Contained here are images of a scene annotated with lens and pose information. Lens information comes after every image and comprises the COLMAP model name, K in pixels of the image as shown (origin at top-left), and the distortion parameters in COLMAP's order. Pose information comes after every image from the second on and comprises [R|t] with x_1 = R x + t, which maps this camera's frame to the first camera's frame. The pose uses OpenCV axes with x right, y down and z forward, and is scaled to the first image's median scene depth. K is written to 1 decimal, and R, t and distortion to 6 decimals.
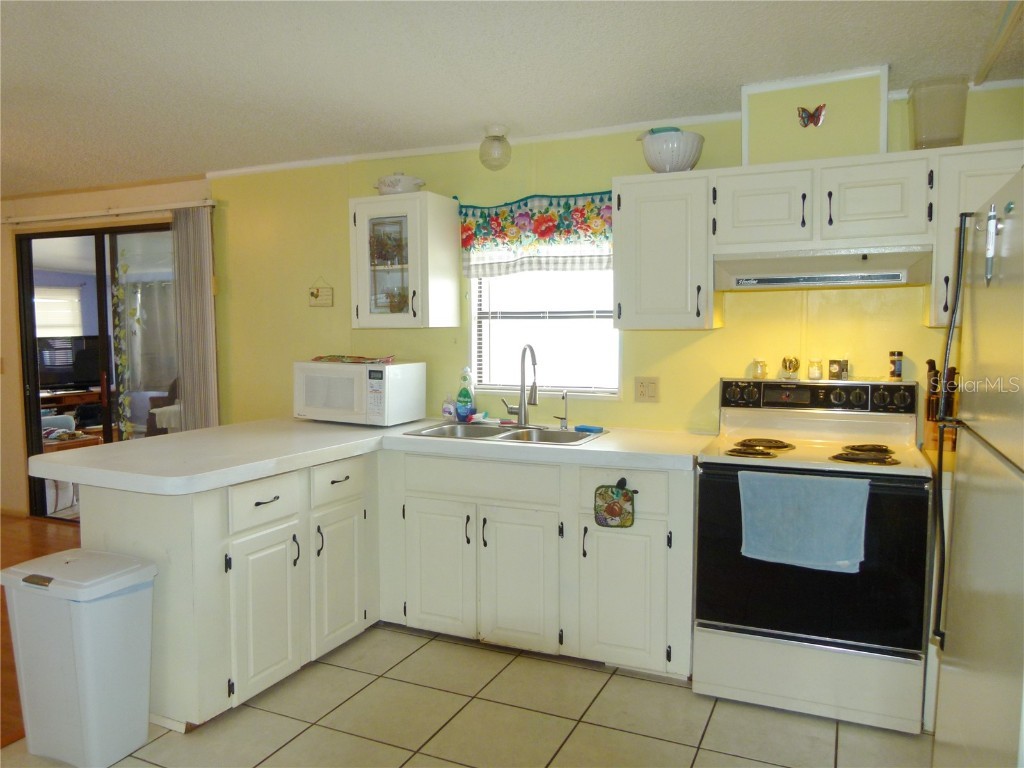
lens RADIAL K [[798.8, 0, 555.2], [0, 798.8, 381.0], [0, 0, 1]] dist [-0.019428, -0.000285]
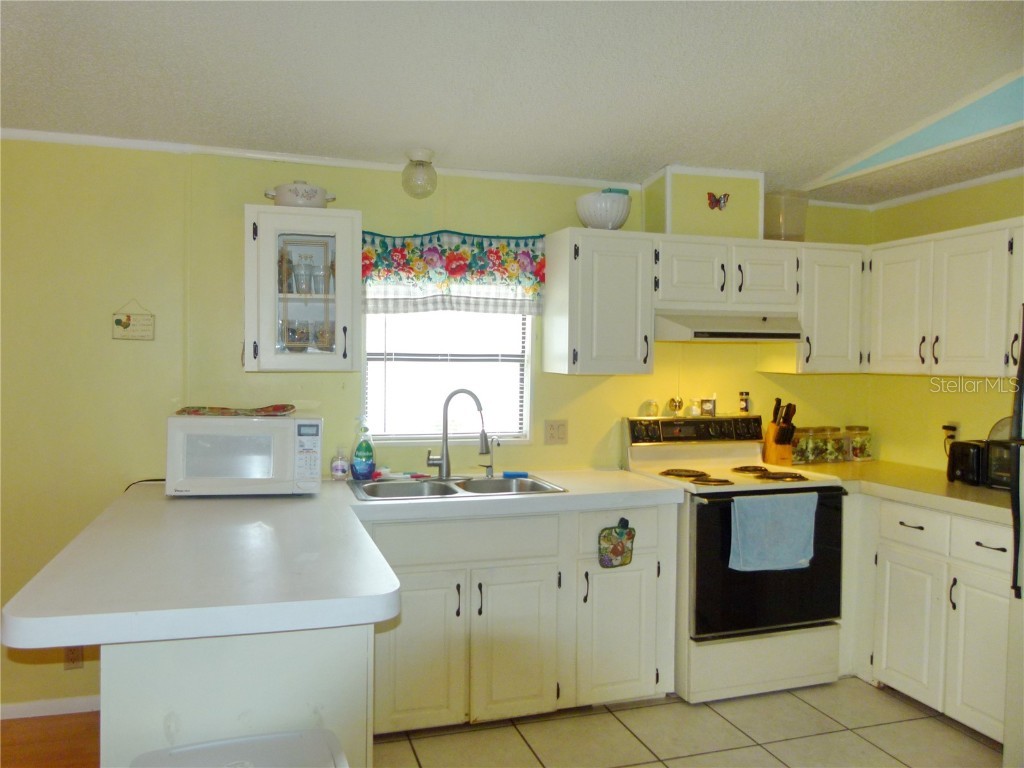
lens RADIAL K [[762.3, 0, 495.8], [0, 762.3, 377.6], [0, 0, 1]] dist [-0.040021, 0.026263]
pose [[0.741330, -0.002679, 0.671135, -0.593152], [0.034414, 0.998828, -0.034027, -0.027748], [-0.670257, 0.048322, 0.740554, 0.310794]]
